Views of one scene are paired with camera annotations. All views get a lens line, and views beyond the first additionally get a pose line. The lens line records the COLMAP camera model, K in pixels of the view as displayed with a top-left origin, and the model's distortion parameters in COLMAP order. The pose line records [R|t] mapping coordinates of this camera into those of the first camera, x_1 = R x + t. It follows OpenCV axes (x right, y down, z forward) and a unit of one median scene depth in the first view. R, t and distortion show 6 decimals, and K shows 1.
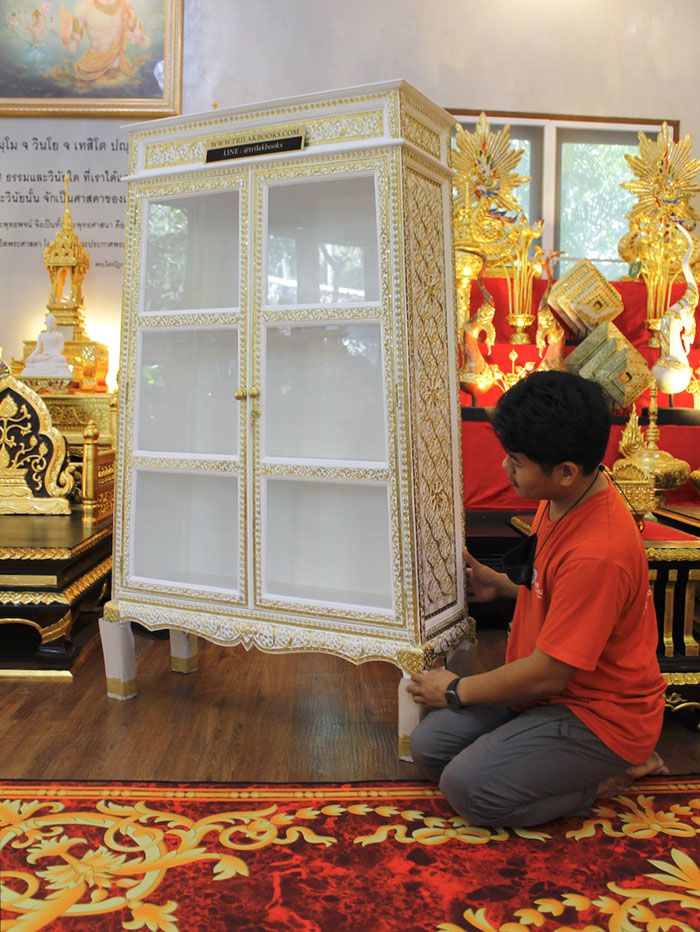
lens RADIAL K [[893.3, 0, 360.9], [0, 893.3, 481.4], [0, 0, 1]] dist [-0.096166, 0.000000]
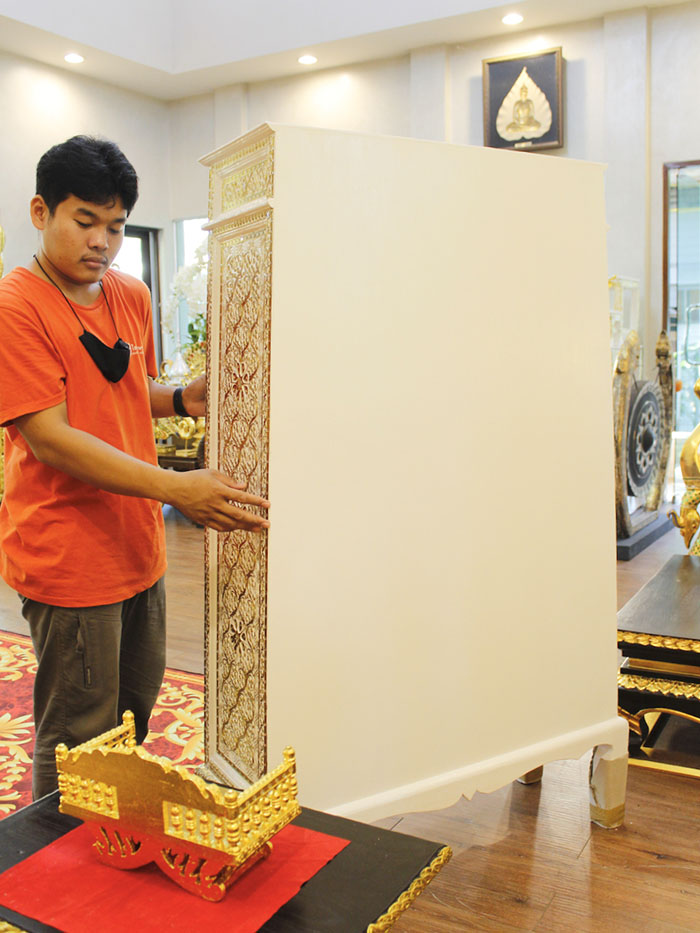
lens RADIAL K [[894.3, 0, 350.7], [0, 894.3, 465.9], [0, 0, 1]] dist [-0.096166, 0.000000]
pose [[-0.543153, 0.096457, -0.834075, 0.679421], [-0.067155, 0.985206, 0.157666, -0.265178], [0.836944, 0.141649, -0.528640, 1.463724]]
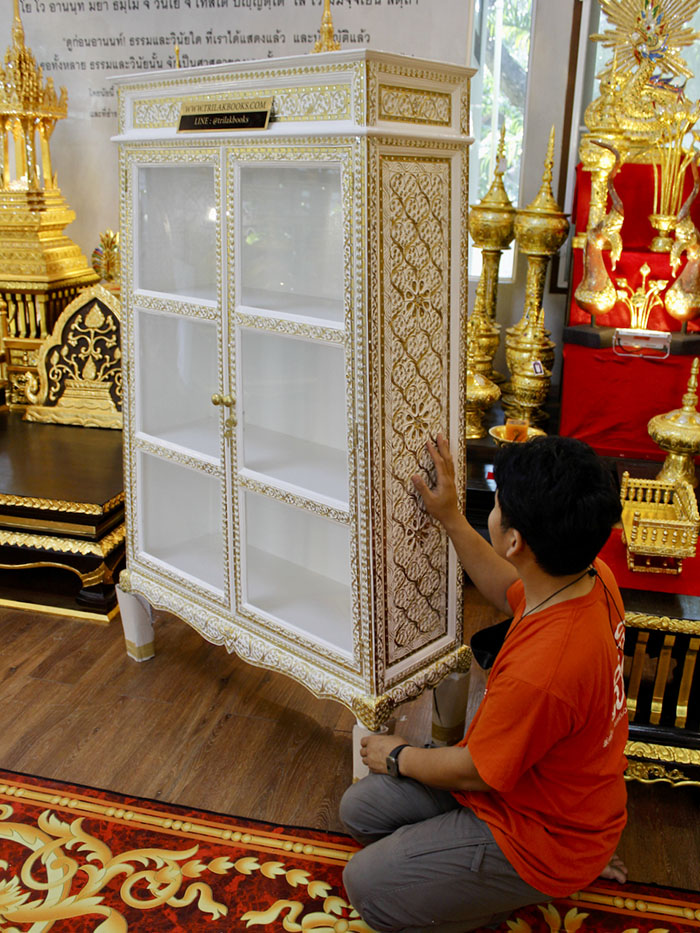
lens RADIAL K [[894.3, 0, 354.5], [0, 894.3, 470.9], [0, 0, 1]] dist [-0.096166, 0.000000]
pose [[0.962082, 0.094935, -0.255704, 0.242091], [-0.036152, 0.973586, 0.225442, -0.237348], [0.270352, -0.207650, 0.940102, 0.155790]]
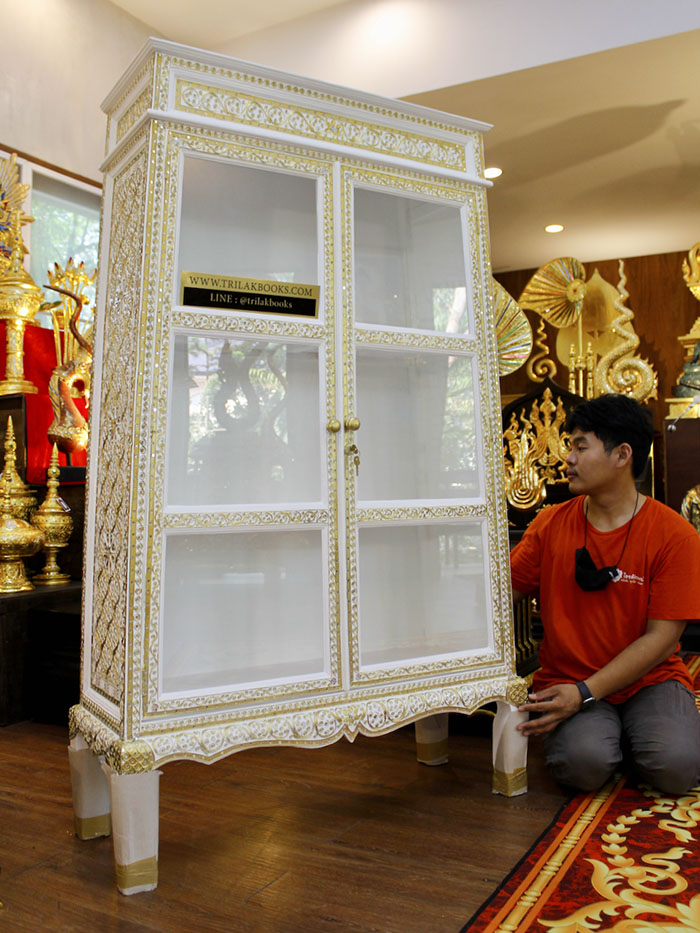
lens RADIAL K [[894.3, 0, 355.7], [0, 894.3, 467.0], [0, 0, 1]] dist [-0.096166, 0.000000]
pose [[0.520808, -0.006076, 0.853652, -0.822093], [0.102027, 0.993250, -0.055176, -0.012567], [-0.847555, 0.115831, 0.517912, 0.562603]]
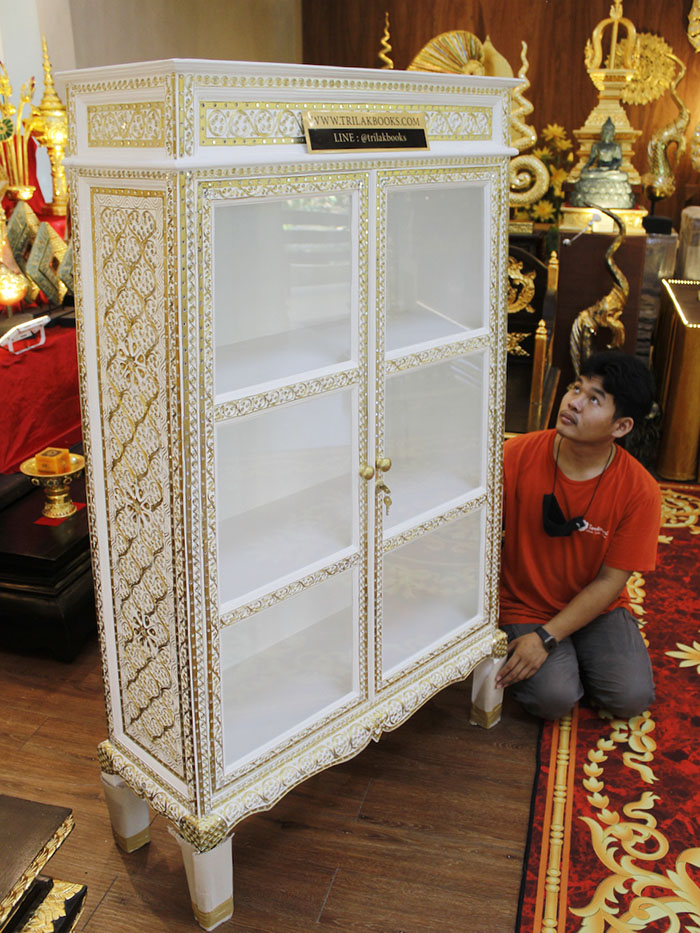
lens RADIAL K [[894.3, 0, 345.1], [0, 894.3, 477.1], [0, 0, 1]] dist [-0.096166, 0.000000]
pose [[0.317153, -0.371242, 0.872693, -0.812853], [0.099497, 0.928146, 0.358672, -0.370610], [-0.943141, -0.026924, 0.331302, 0.761742]]
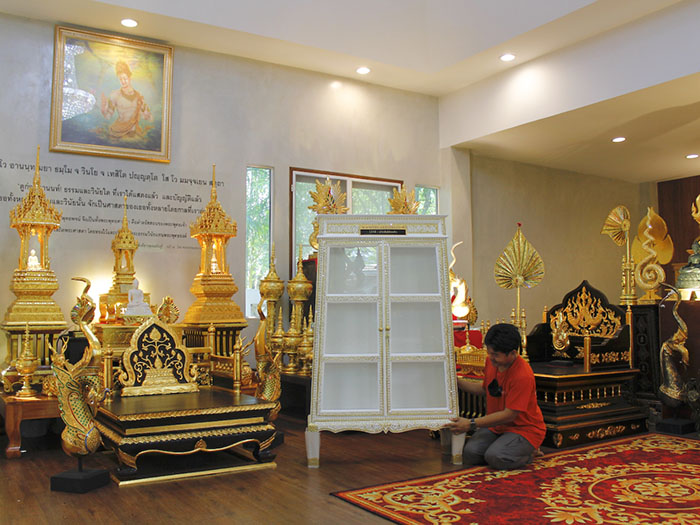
lens RADIAL K [[670.9, 0, 339.1], [0, 670.9, 273.4], [0, 0, 1]] dist [-0.096166, 0.000000]
pose [[0.876261, 0.001897, 0.481834, -1.139741], [0.063289, 0.990875, -0.118998, -0.034938], [-0.477663, 0.134768, 0.868145, -0.593559]]
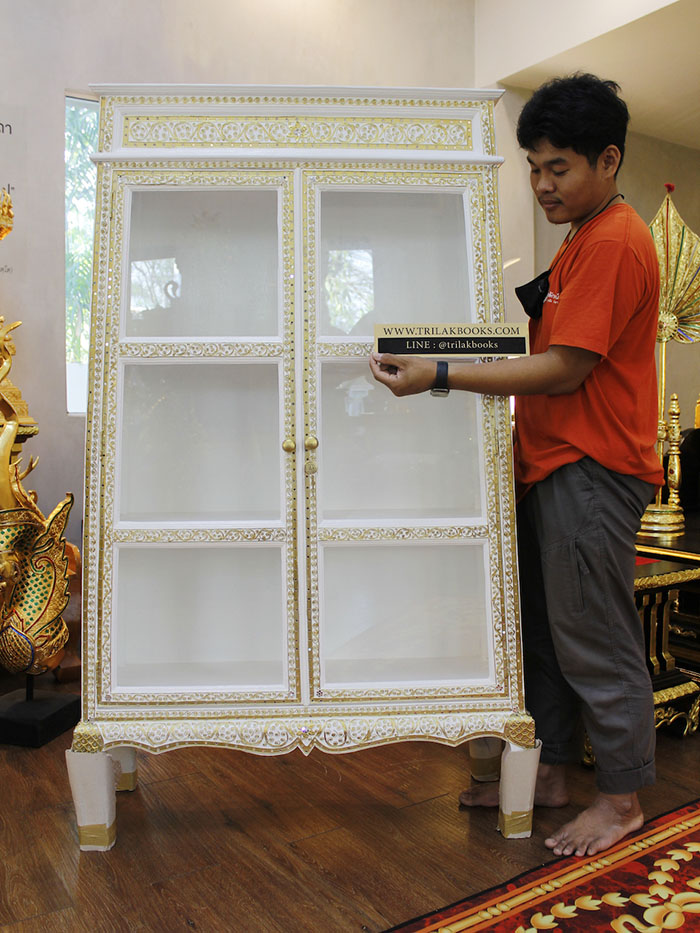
lens RADIAL K [[894.3, 0, 347.0], [0, 894.3, 465.0], [0, 0, 1]] dist [-0.096166, 0.000000]
pose [[0.868496, -0.056364, 0.492480, -0.489452], [0.063658, 0.997970, 0.001956, -0.077423], [-0.491591, 0.029652, 0.870321, 0.269137]]
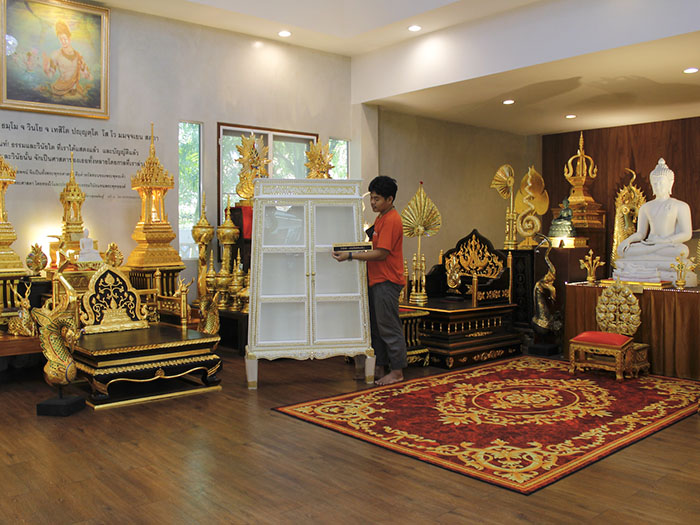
lens RADIAL K [[670.9, 0, 337.0], [0, 670.9, 256.9], [0, 0, 1]] dist [-0.096166, 0.000000]
pose [[0.799046, -0.041928, 0.599806, -1.416023], [0.072254, 0.997033, -0.026559, -0.089167], [-0.596912, 0.064561, 0.799705, -0.880567]]
